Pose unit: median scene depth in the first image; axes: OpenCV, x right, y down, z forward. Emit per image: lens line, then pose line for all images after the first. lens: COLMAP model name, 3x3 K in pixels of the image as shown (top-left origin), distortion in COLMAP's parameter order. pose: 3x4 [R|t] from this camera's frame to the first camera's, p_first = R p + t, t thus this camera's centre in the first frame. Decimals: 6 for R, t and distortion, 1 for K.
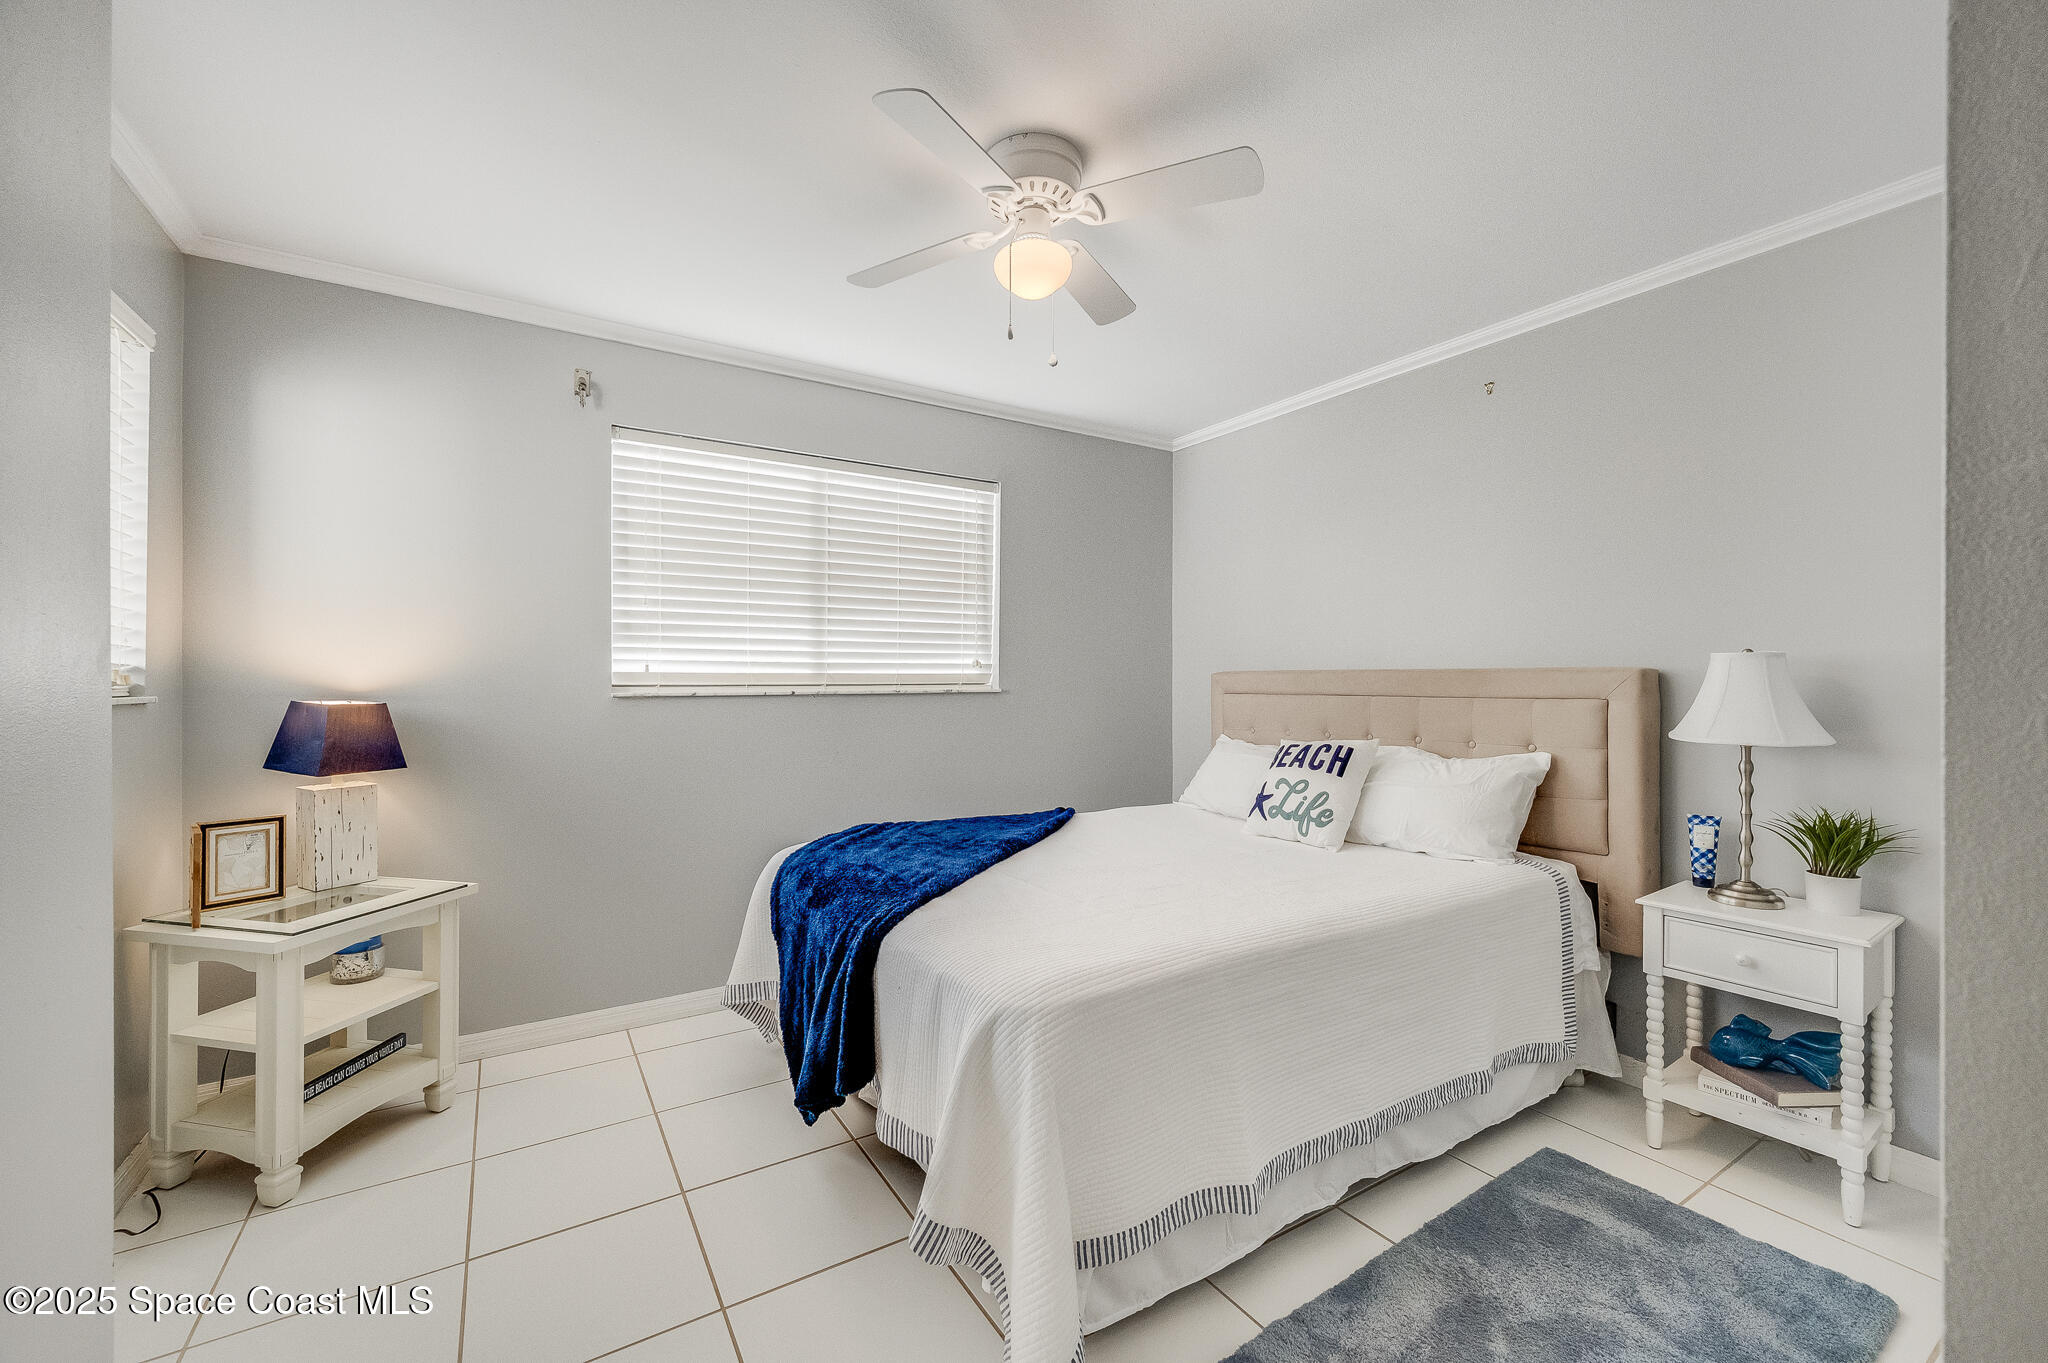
lens RADIAL K [[813.1, 0, 1026.4], [0, 813.1, 673.9], [0, 0, 1]] dist [-0.002595, -0.000607]
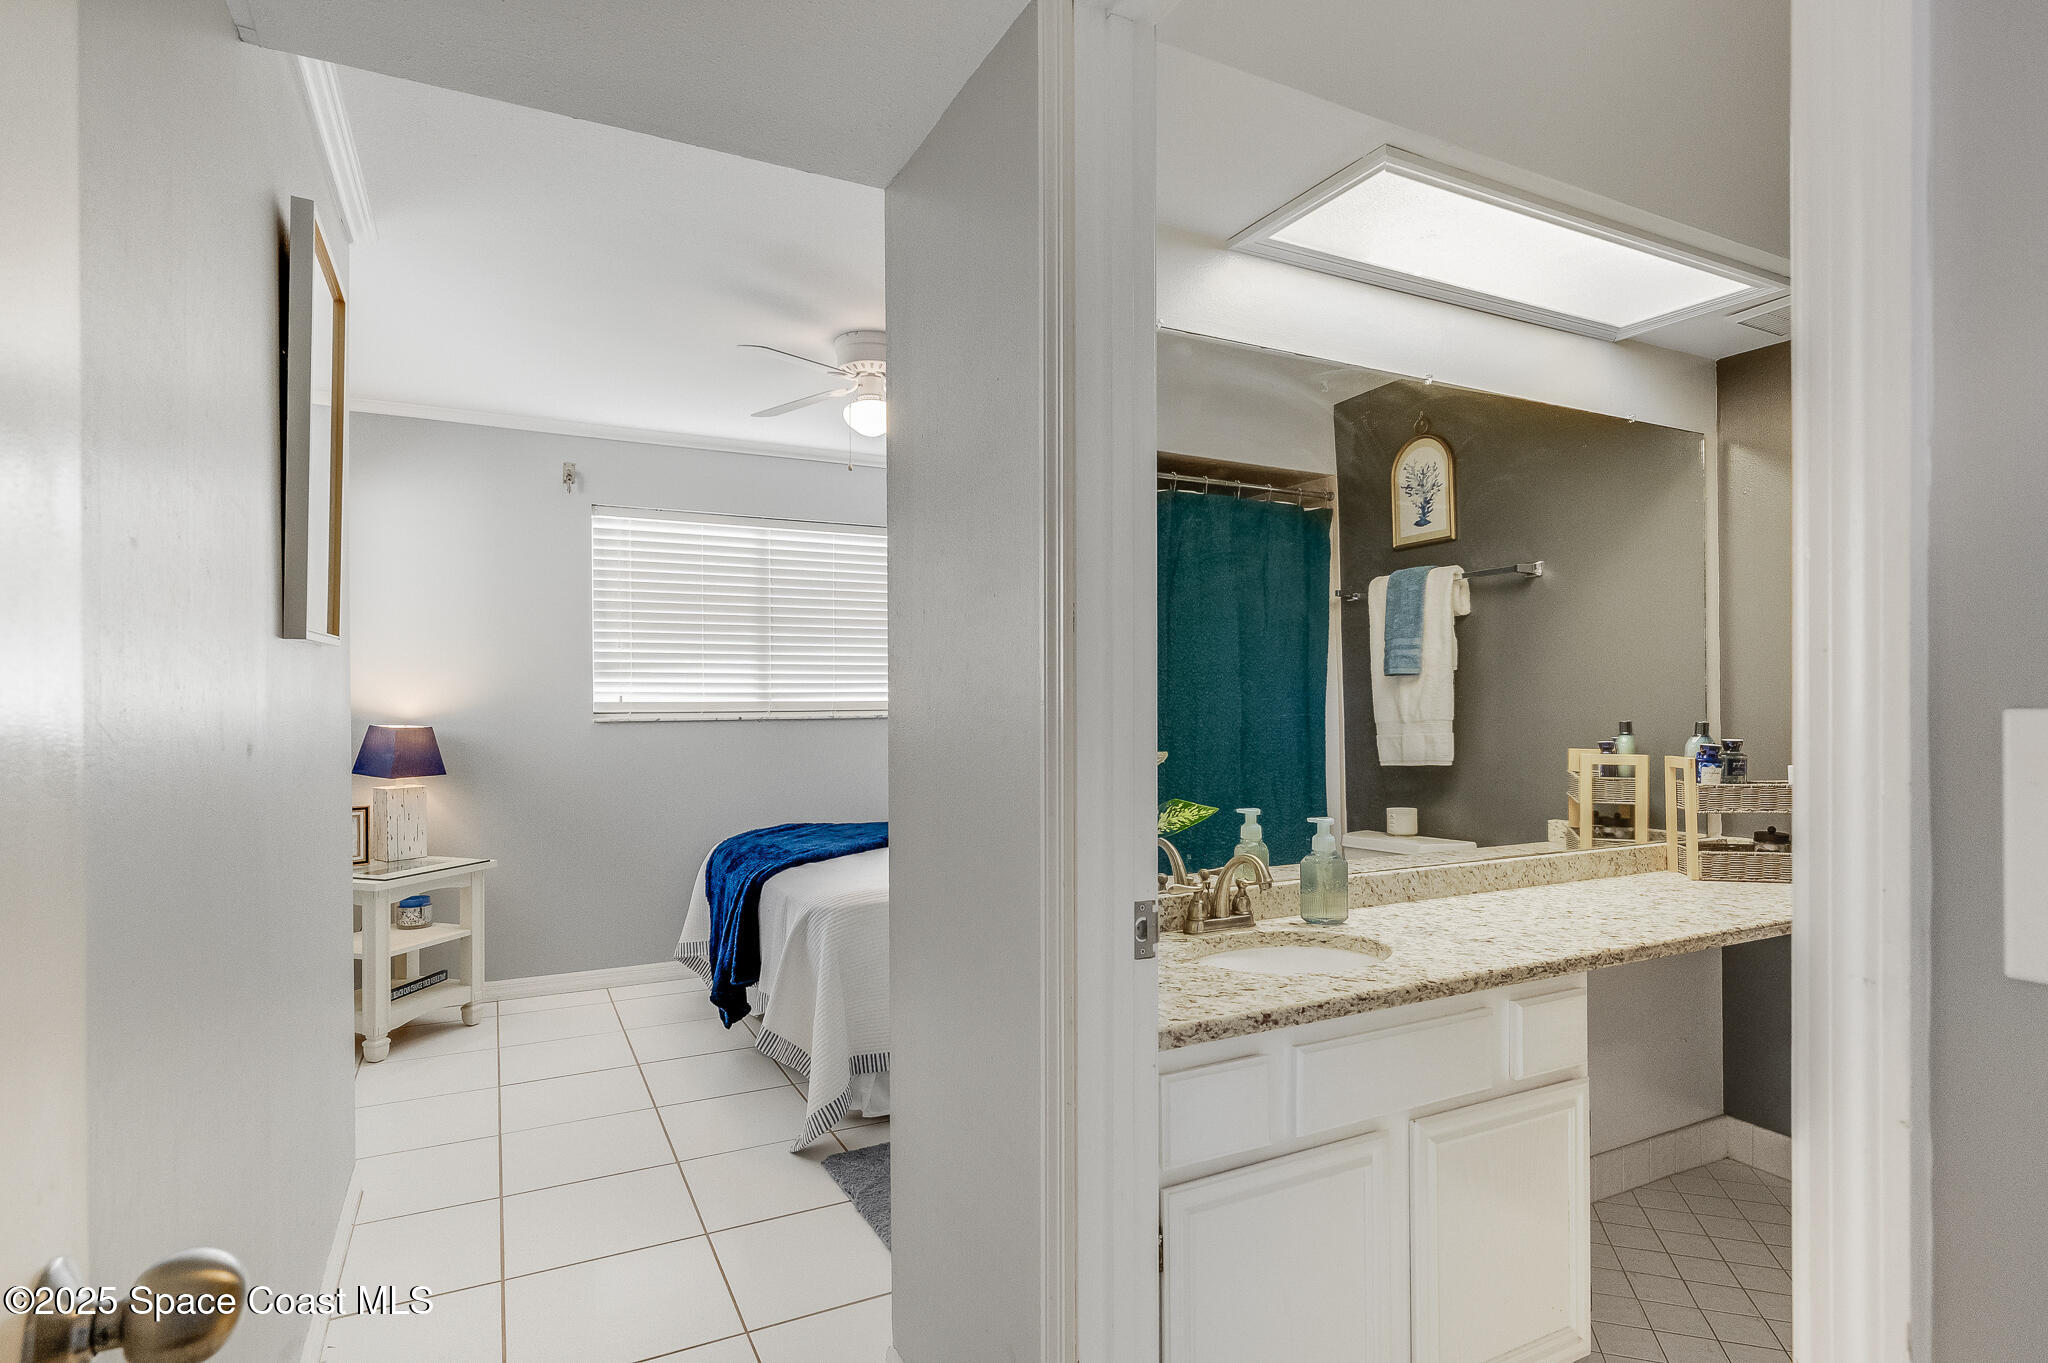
lens RADIAL K [[1042.5, 0, 1022.7], [0, 1042.5, 698.3], [0, 0, 1]] dist [-0.002382, -0.000808]
pose [[0.995379, -0.006426, -0.095813, 0.363770], [0.006580, 0.999978, 0.001290, -0.007051], [0.095802, -0.001915, 0.995399, -0.642642]]
